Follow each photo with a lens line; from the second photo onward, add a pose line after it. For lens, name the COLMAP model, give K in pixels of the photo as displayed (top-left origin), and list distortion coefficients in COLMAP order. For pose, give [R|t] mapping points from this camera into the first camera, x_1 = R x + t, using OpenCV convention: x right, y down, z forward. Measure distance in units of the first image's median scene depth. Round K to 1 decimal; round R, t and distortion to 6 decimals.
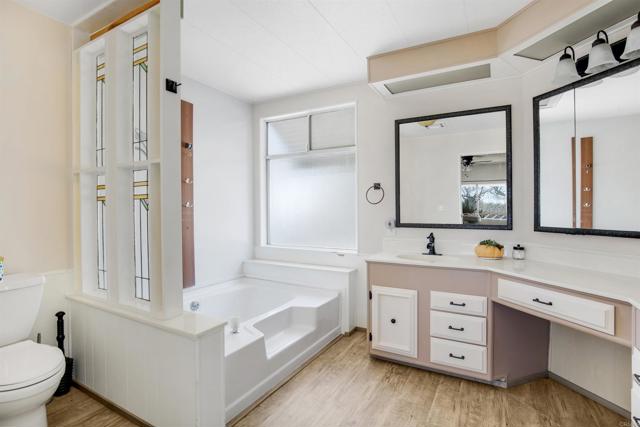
lens RADIAL K [[300.7, 0, 320.7], [0, 300.7, 215.0], [0, 0, 1]] dist [-0.016857, -0.000803]
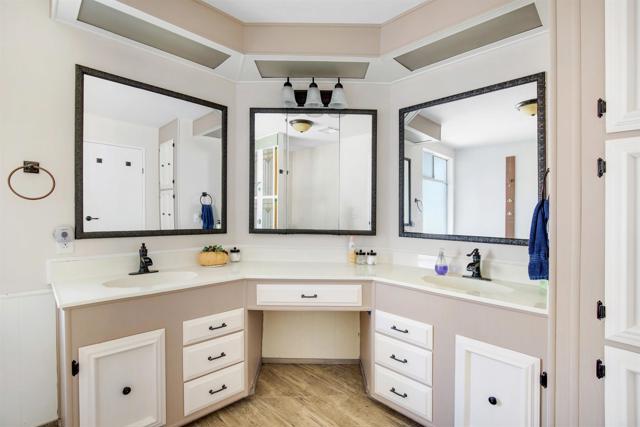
lens RADIAL K [[300.7, 0, 319.8], [0, 300.7, 214.2], [0, 0, 1]] dist [-0.016857, -0.000803]
pose [[0.291836, -0.002354, 0.956465, -0.255302], [-0.002642, 0.999991, 0.003267, -0.019287], [-0.956465, -0.003480, 0.291827, 0.480798]]
